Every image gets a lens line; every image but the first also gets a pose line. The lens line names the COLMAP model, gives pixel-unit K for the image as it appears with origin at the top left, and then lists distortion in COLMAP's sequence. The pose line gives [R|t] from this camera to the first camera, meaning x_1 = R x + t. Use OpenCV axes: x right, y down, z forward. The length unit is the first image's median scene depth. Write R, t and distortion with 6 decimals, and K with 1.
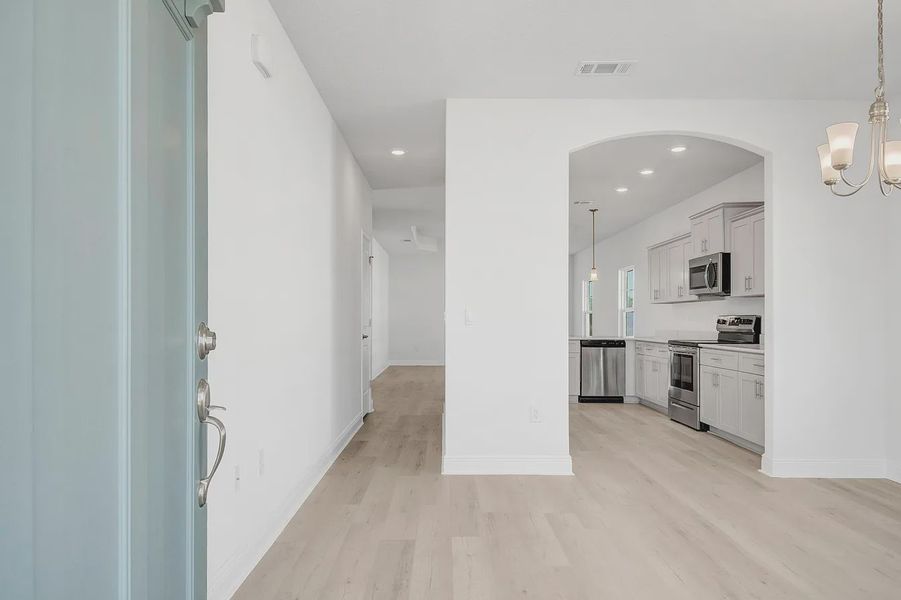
lens RADIAL K [[465.7, 0, 447.8], [0, 465.7, 317.6], [0, 0, 1]] dist [0.000716, -0.000146]
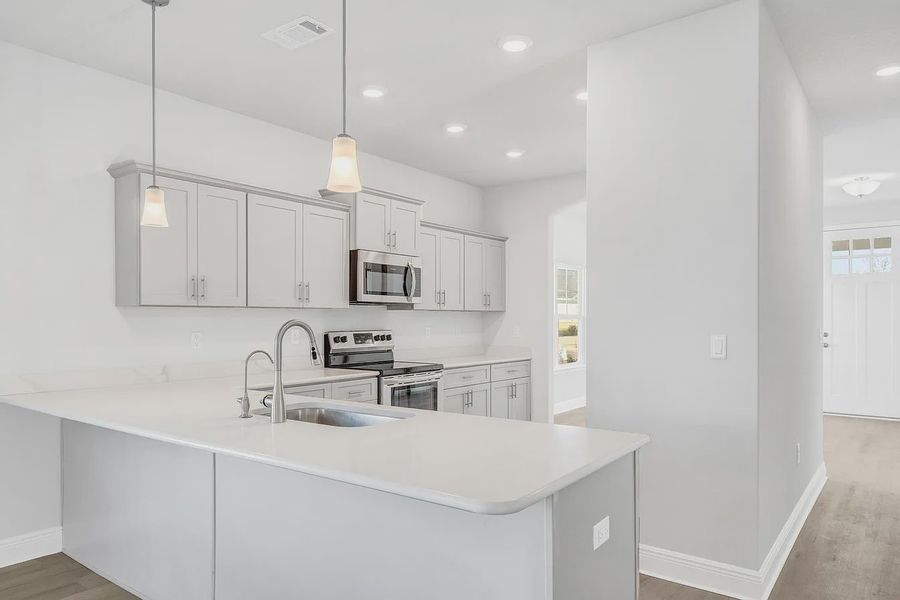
lens RADIAL K [[599.9, 0, 449.2], [0, 599.9, 314.4], [0, 0, 1]] dist [-0.003633, -0.002029]
pose [[-0.782508, 0.006243, 0.622609, -0.142743], [0.001780, 0.999968, -0.007789, -0.026604], [-0.622637, -0.004987, -0.782495, 1.918767]]
